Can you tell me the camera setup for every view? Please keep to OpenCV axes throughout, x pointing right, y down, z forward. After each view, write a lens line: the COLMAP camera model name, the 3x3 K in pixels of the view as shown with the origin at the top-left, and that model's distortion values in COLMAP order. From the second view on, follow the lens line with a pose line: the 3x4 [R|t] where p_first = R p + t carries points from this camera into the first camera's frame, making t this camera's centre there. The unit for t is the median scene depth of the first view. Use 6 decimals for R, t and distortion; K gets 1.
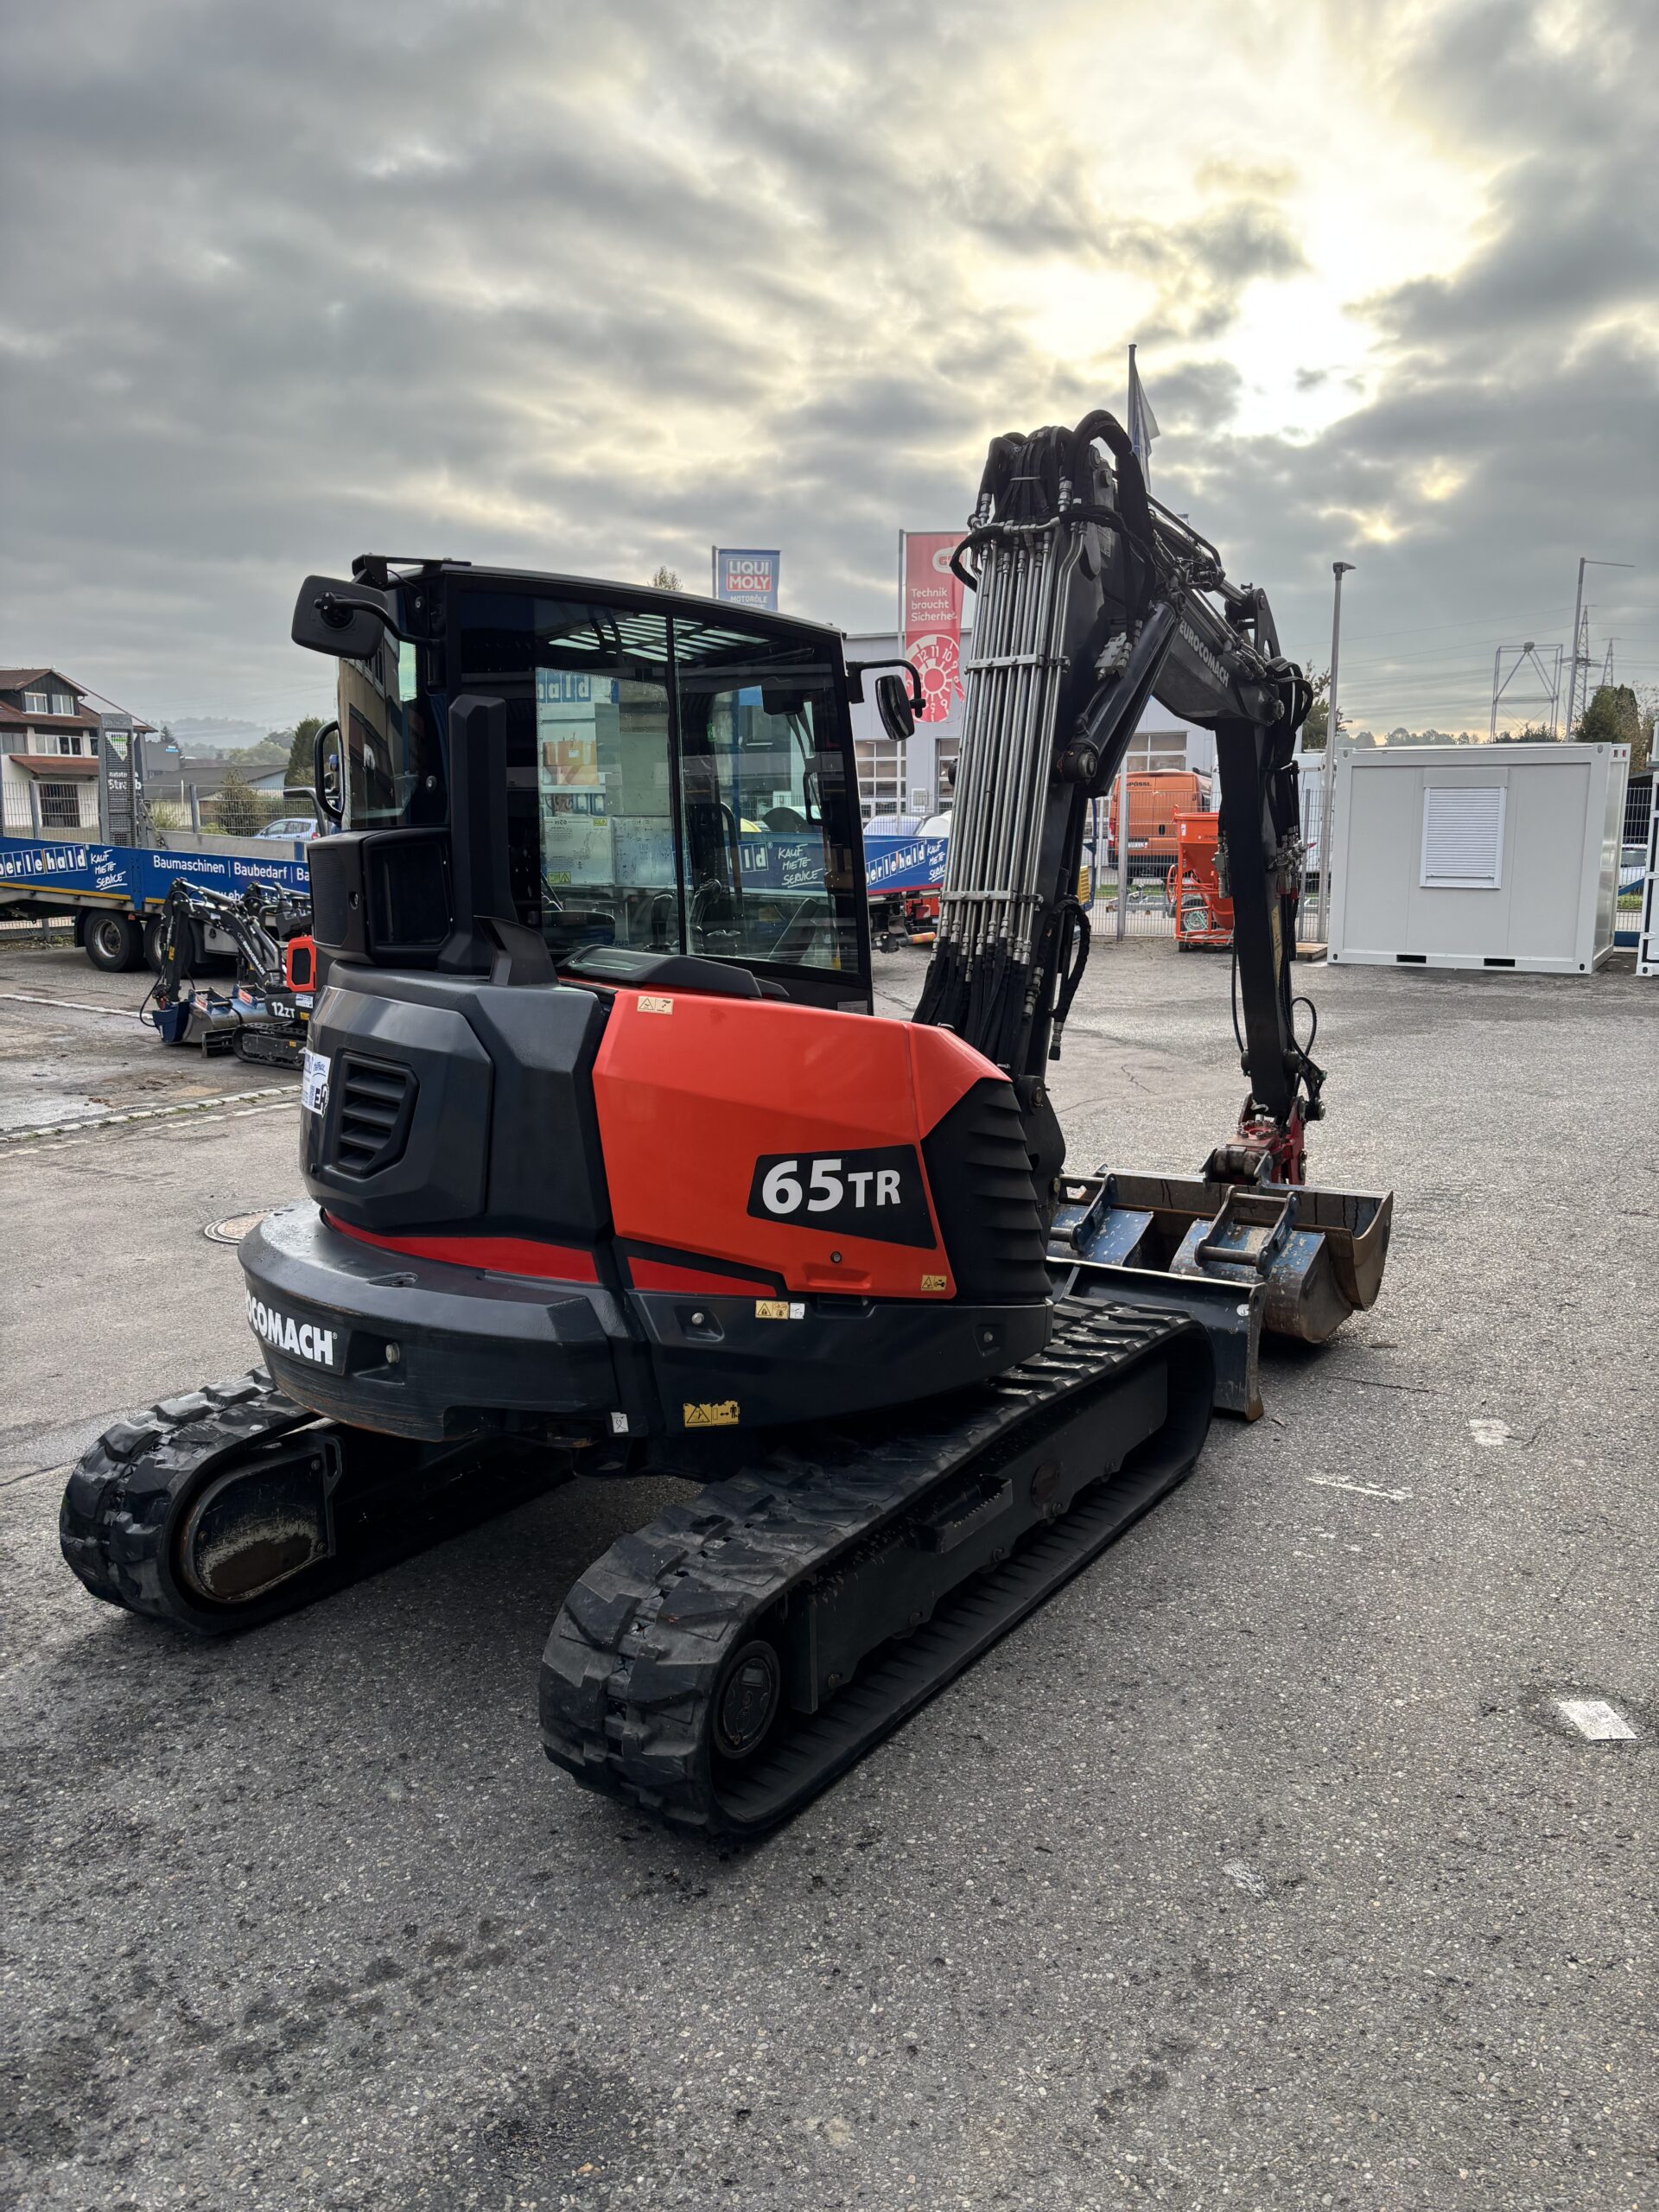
lens RADIAL K [[1664.6, 0, 825.8], [0, 1664.6, 1106.5], [0, 0, 1]] dist [0.050032, -0.056352]
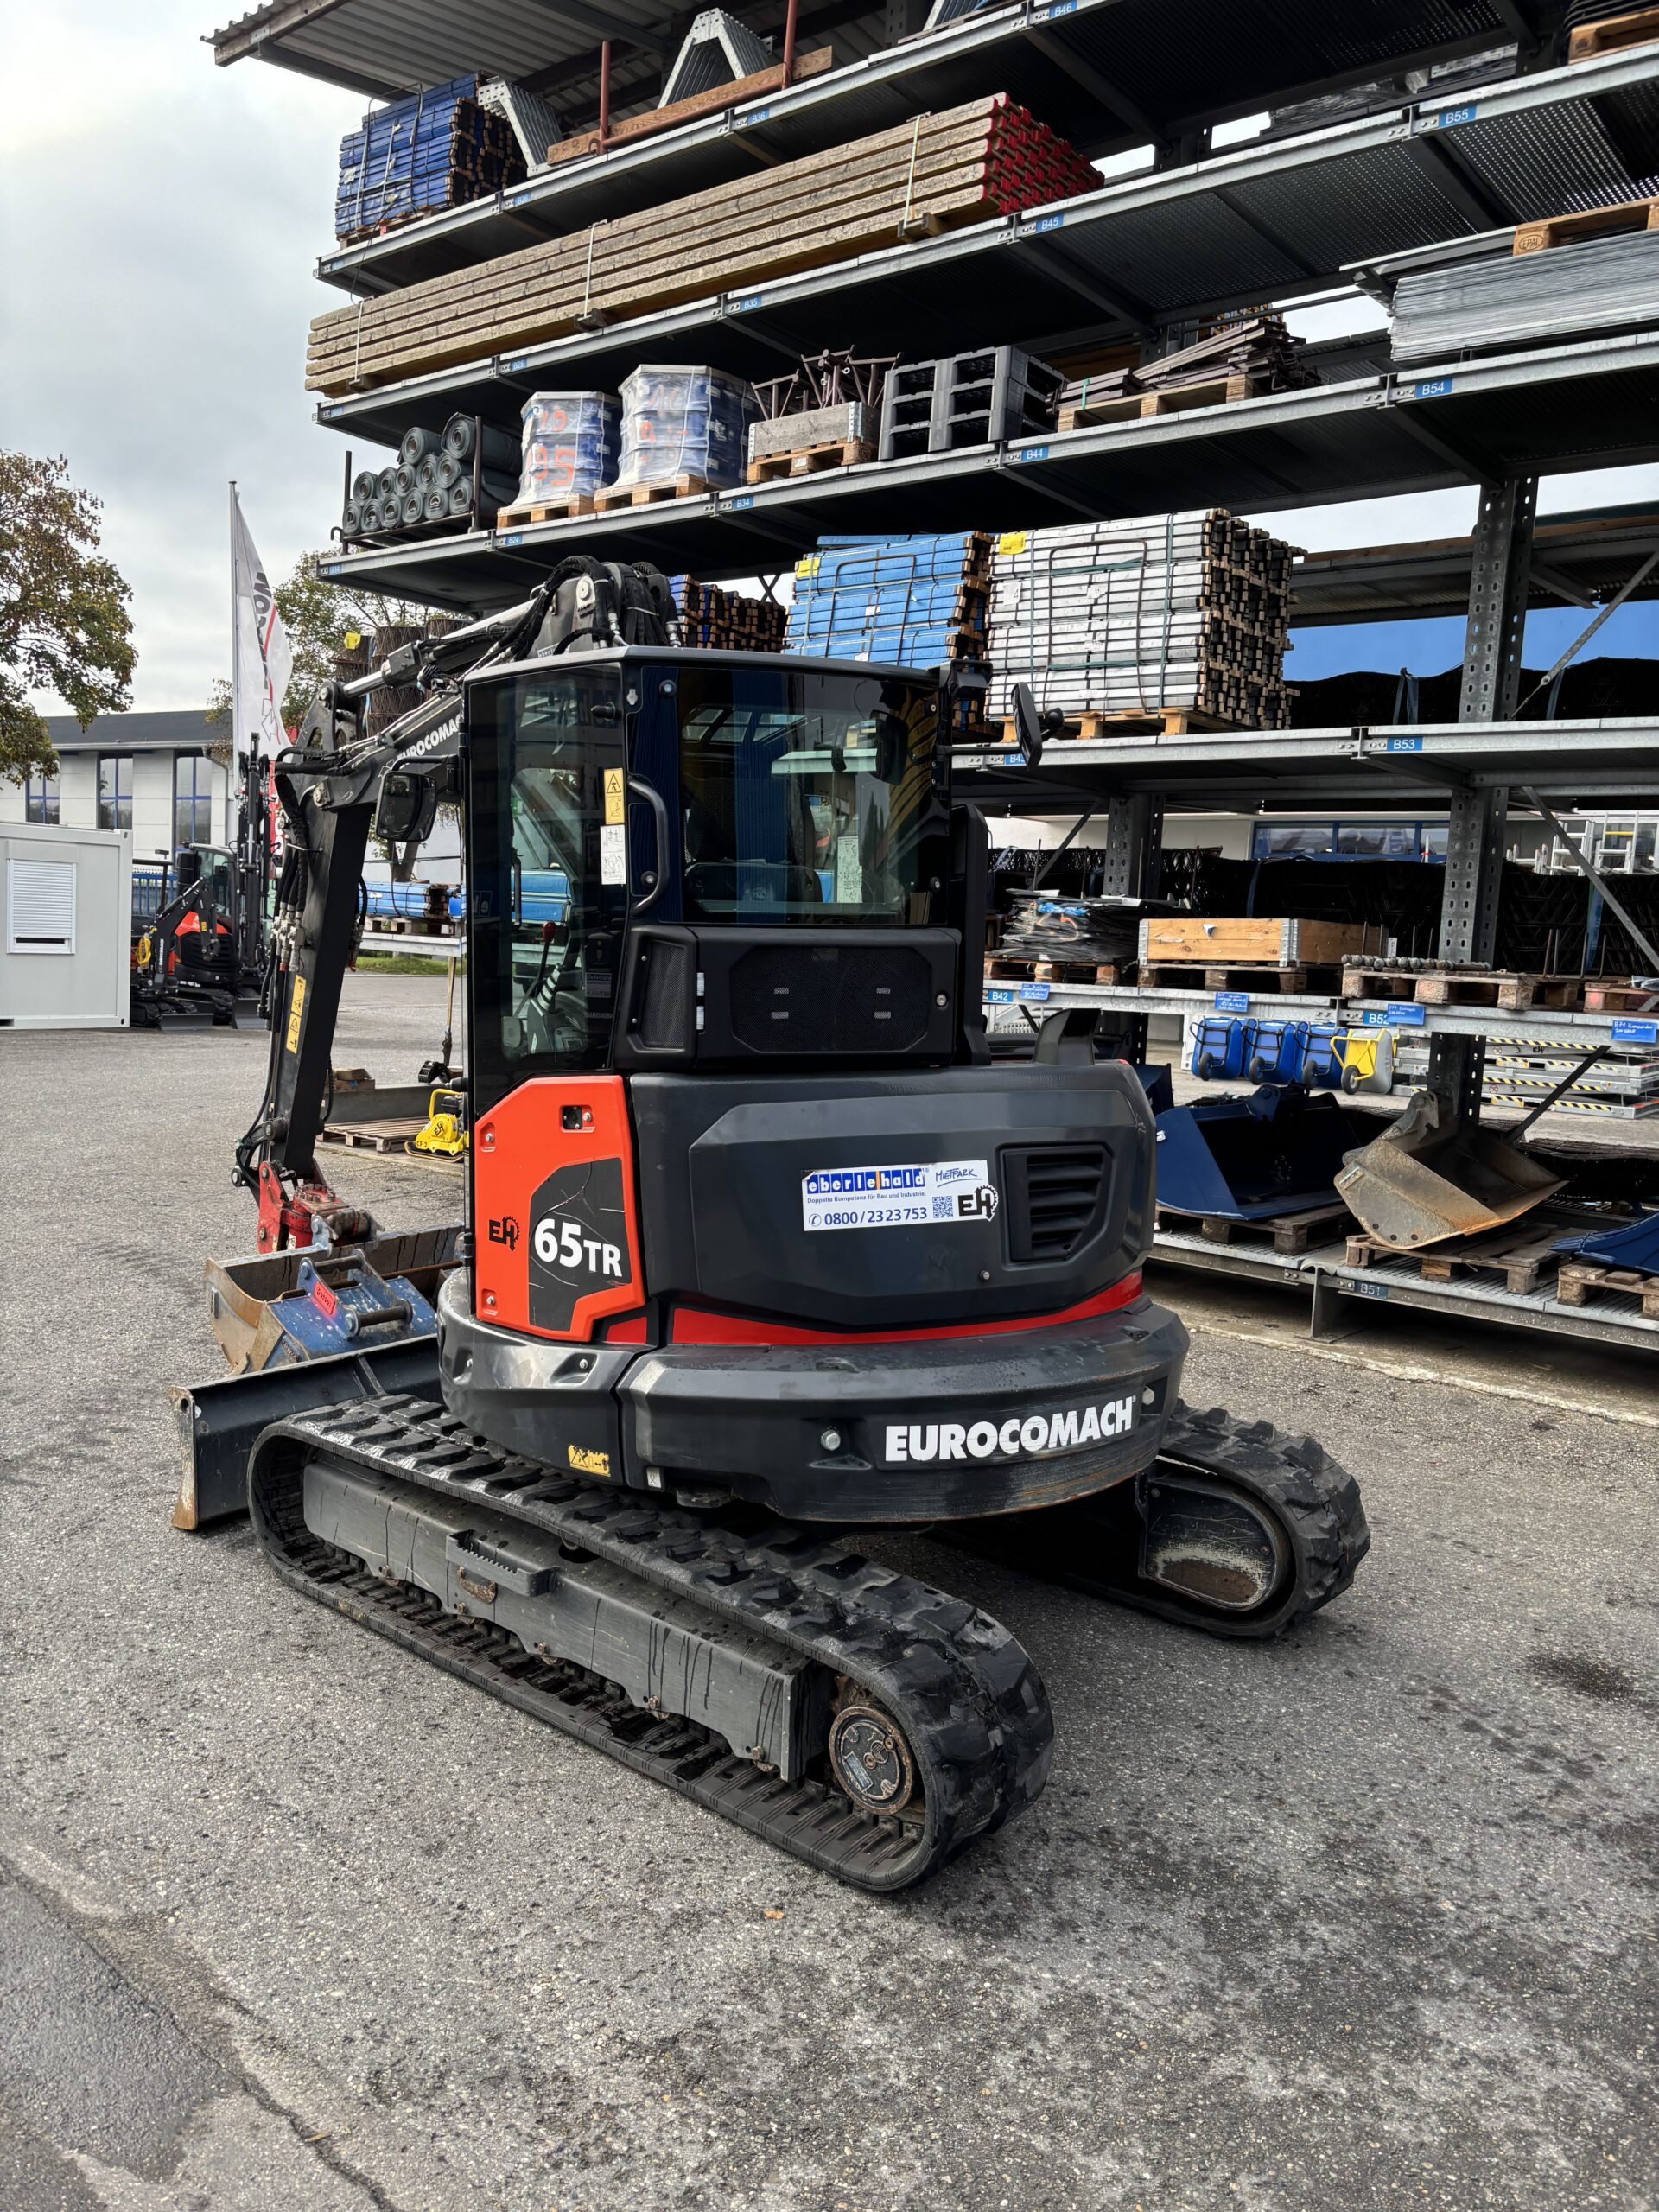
lens RADIAL K [[1664.6, 0, 813.9], [0, 1664.6, 1086.8], [0, 0, 1]] dist [0.050032, -0.056352]
pose [[0.125913, -0.088470, 0.988089, -0.629873], [0.126503, 0.989316, 0.072459, -0.076853], [-0.983942, 0.115873, 0.135760, 0.475313]]
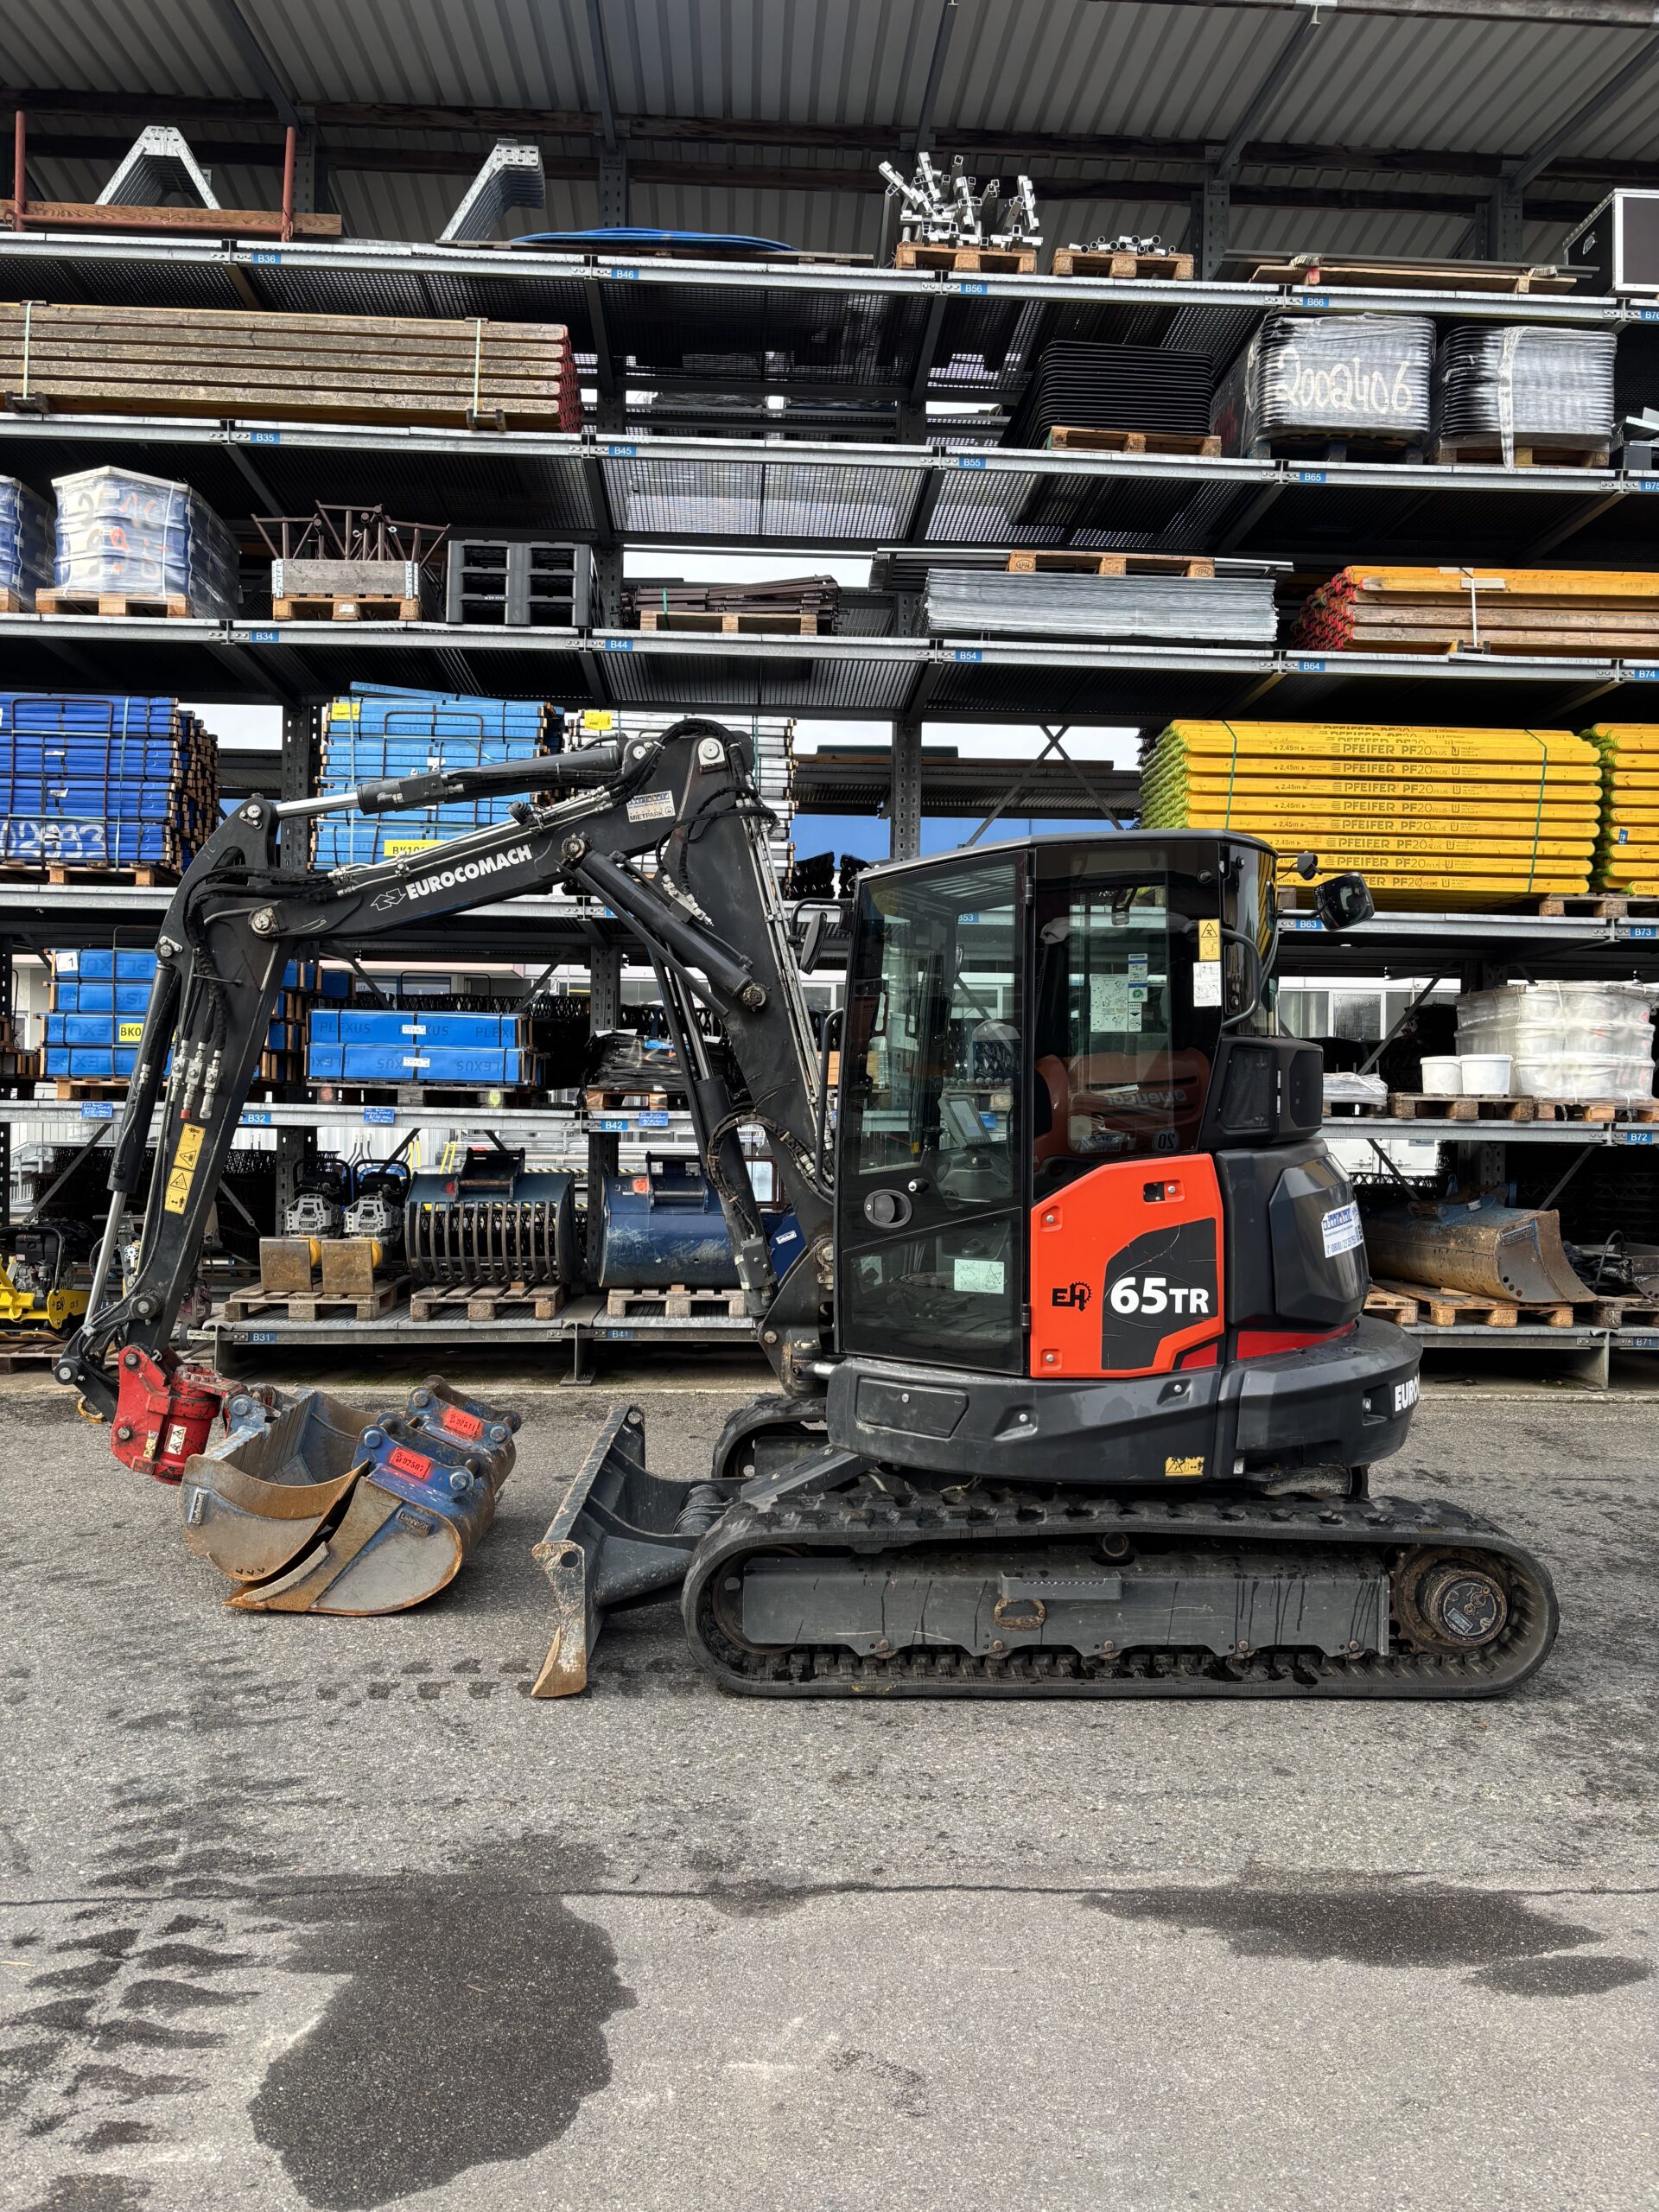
lens RADIAL K [[1664.6, 0, 825.5], [0, 1664.6, 1107.0], [0, 0, 1]] dist [0.050032, -0.056352]
pose [[-0.579079, 0.000752, 0.815271, -0.585959], [0.133497, 0.986590, 0.093912, -0.146950], [-0.804267, 0.163219, -0.571414, 1.061816]]
